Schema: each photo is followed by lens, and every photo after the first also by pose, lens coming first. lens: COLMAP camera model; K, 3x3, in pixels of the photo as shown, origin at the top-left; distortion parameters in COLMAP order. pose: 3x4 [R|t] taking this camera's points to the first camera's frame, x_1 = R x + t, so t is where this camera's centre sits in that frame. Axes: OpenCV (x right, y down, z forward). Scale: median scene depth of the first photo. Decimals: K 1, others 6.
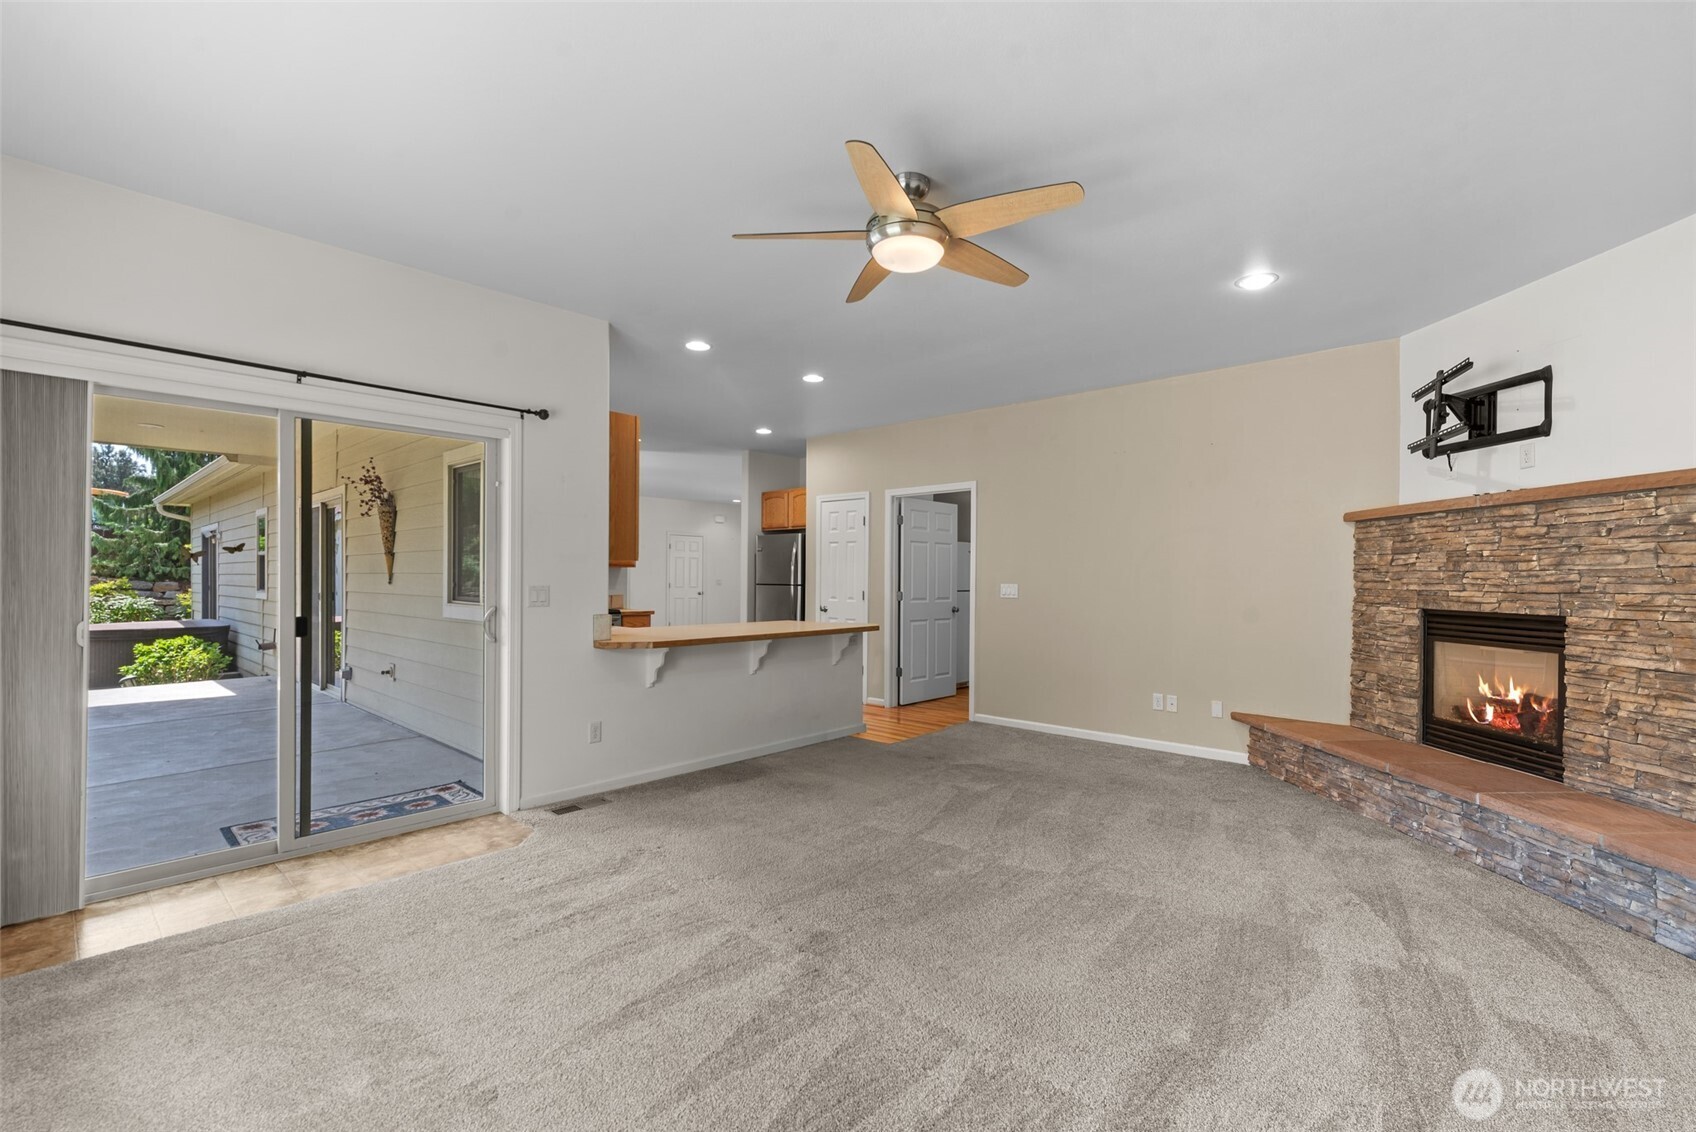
lens RADIAL K [[745.5, 0, 879.0], [0, 745.5, 568.4], [0, 0, 1]] dist [0.000138, -0.001185]
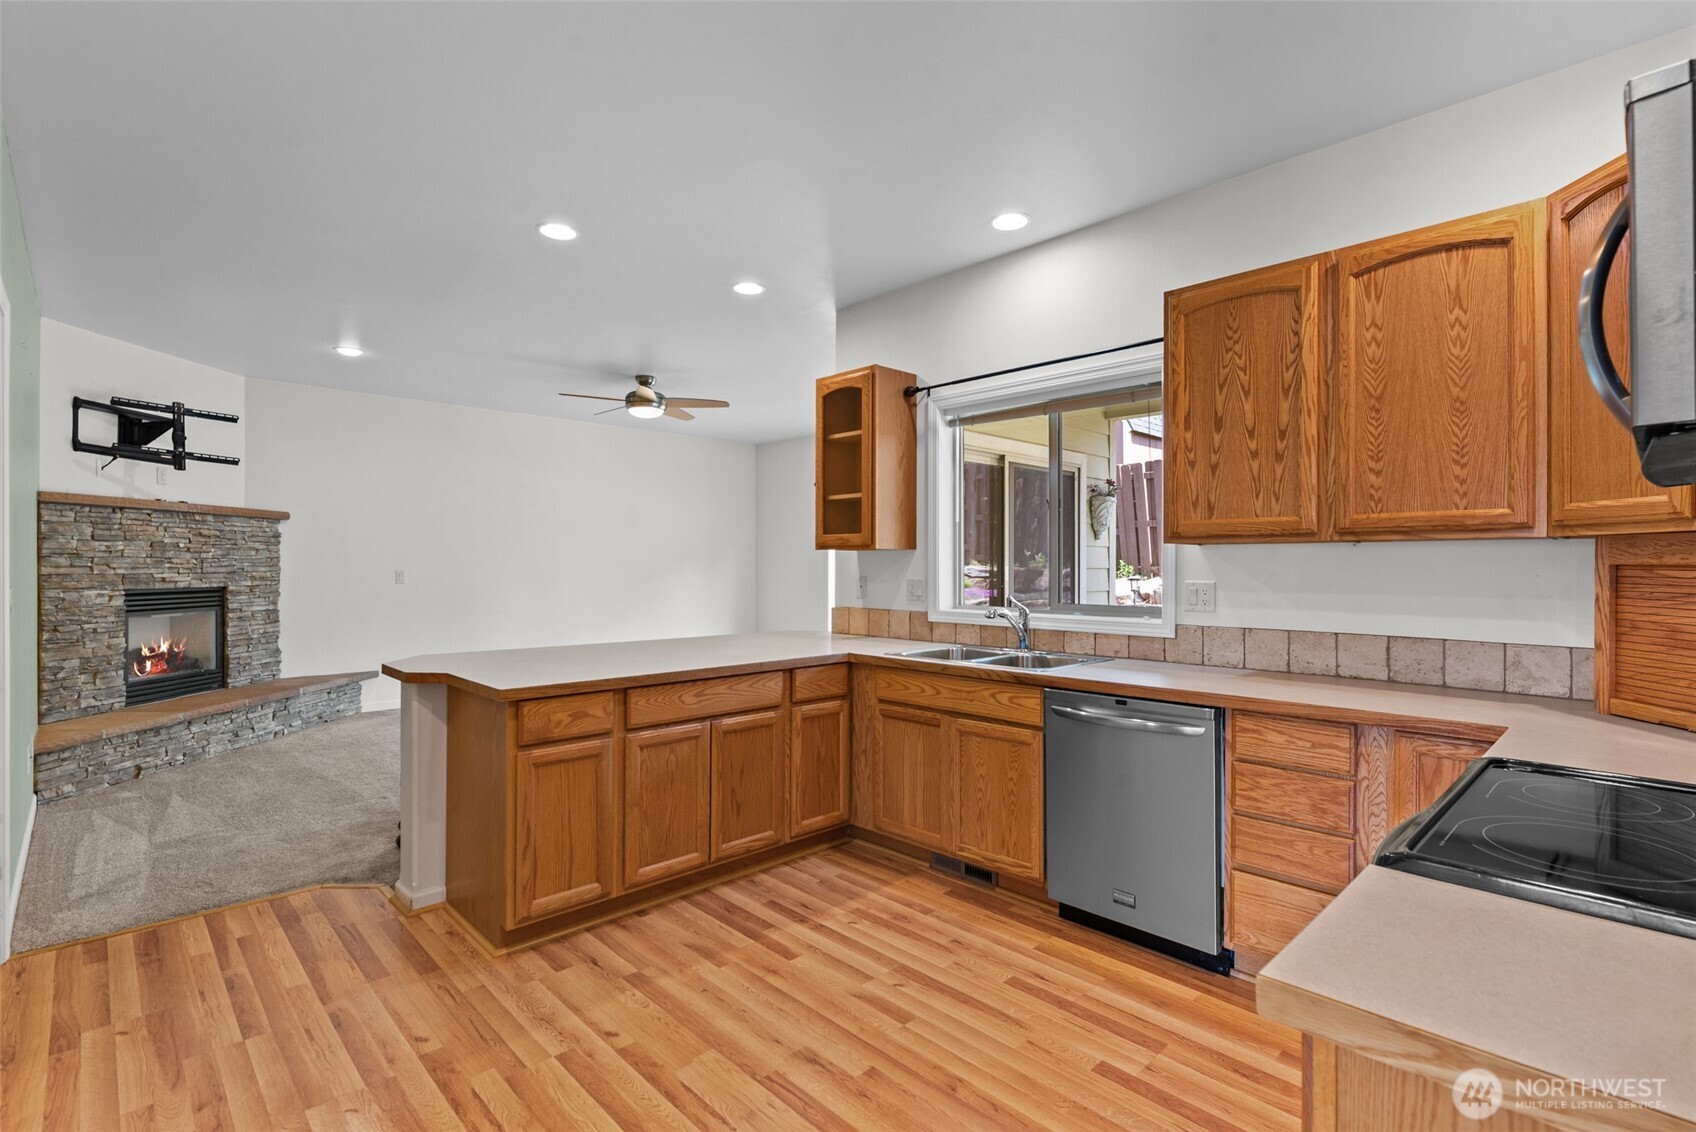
lens RADIAL K [[805.7, 0, 857.1], [0, 805.7, 556.8], [0, 0, 1]] dist [-0.003476, -0.000059]
pose [[-0.995769, -0.007761, 0.091559, -0.503989], [-0.009789, 0.999716, -0.021729, 0.018796], [-0.091365, -0.022533, -0.995563, 2.105278]]
